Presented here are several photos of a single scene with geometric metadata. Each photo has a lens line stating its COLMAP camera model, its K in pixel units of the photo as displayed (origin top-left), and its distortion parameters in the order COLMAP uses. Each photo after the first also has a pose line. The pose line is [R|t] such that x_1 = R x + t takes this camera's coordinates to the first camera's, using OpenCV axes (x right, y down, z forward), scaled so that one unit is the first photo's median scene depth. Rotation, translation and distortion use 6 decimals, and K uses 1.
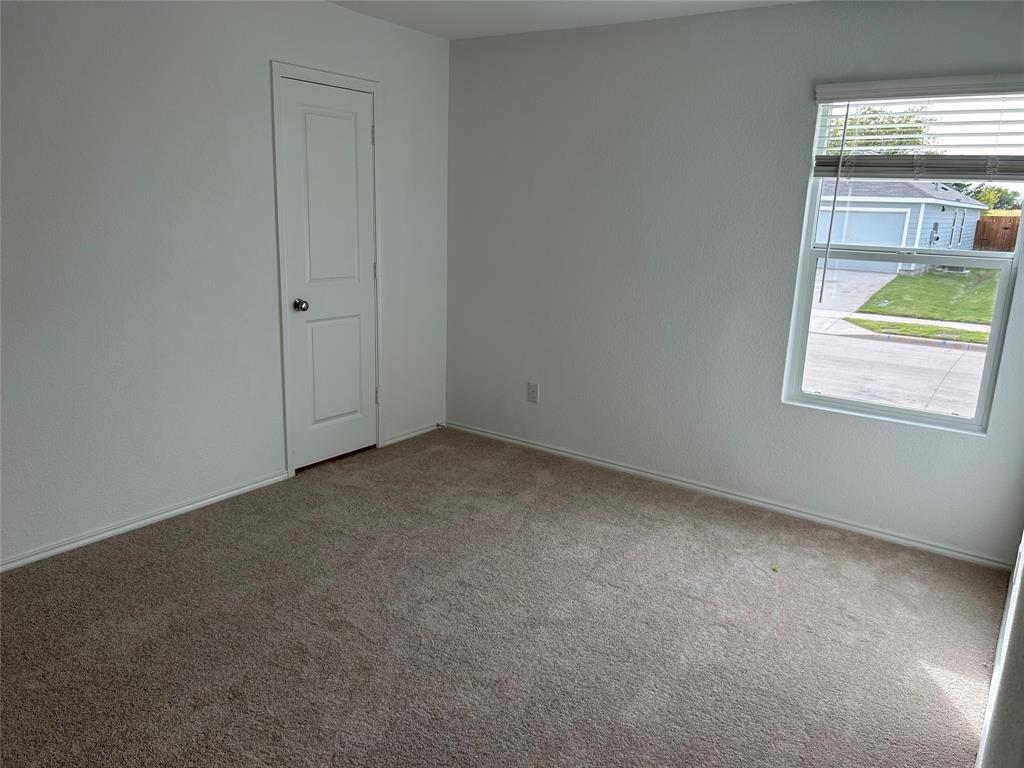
lens RADIAL K [[761.5, 0, 524.5], [0, 761.5, 380.0], [0, 0, 1]] dist [0.063774, -0.071265]
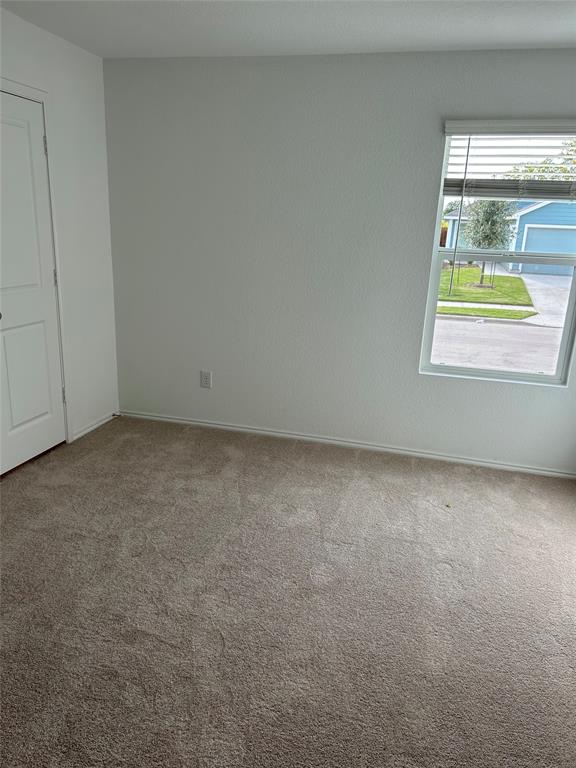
lens RADIAL K [[571.2, 0, 288.0], [0, 571.2, 384.0], [0, 0, 1]] dist [0.063774, -0.071265]
pose [[0.940708, -0.088297, 0.327525, -0.193854], [0.069053, 0.995157, 0.069953, -0.036224], [-0.332116, -0.043189, 0.942249, 0.165112]]
